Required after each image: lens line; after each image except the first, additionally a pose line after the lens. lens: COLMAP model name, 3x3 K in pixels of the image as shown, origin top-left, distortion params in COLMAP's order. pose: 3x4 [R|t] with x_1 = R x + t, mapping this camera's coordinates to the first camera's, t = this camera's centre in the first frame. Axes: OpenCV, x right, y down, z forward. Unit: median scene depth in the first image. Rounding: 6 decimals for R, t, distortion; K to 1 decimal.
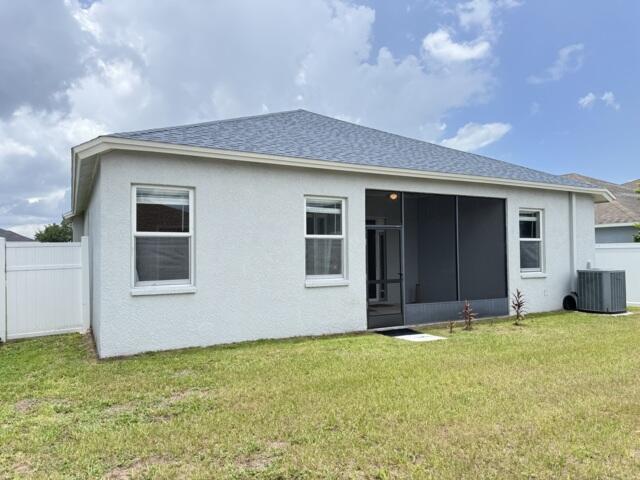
lens RADIAL K [[466.3, 0, 323.4], [0, 466.3, 236.1], [0, 0, 1]] dist [0.038968, -0.012914]
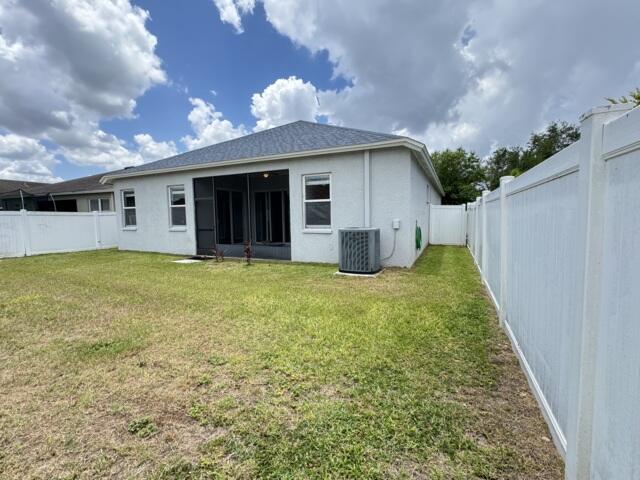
lens RADIAL K [[290.6, 0, 318.2], [0, 290.6, 241.8], [0, 0, 1]] dist [0.000676, 0.002114]
pose [[0.584146, 0.076769, -0.808010, 1.026096], [0.044846, 0.990943, 0.126571, 0.017018], [0.810408, -0.110172, 0.575413, 0.569246]]
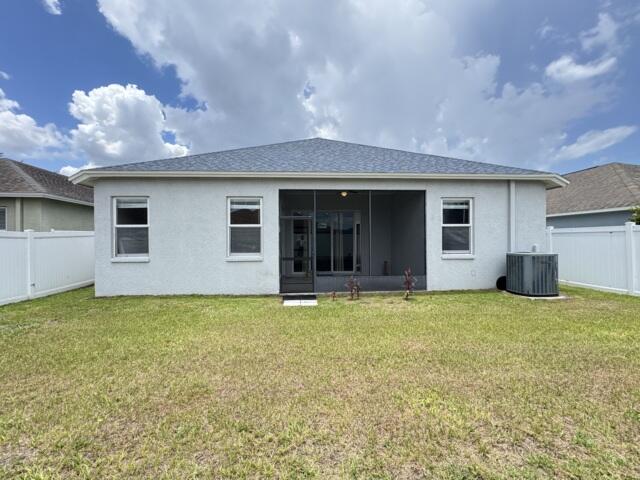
lens RADIAL K [[290.6, 0, 320.3], [0, 290.6, 241.8], [0, 0, 1]] dist [0.000676, 0.002114]
pose [[0.904819, 0.008456, -0.425712, 0.438692], [0.015135, 0.998532, 0.052002, 0.005556], [0.425526, -0.053496, 0.903363, 0.225170]]
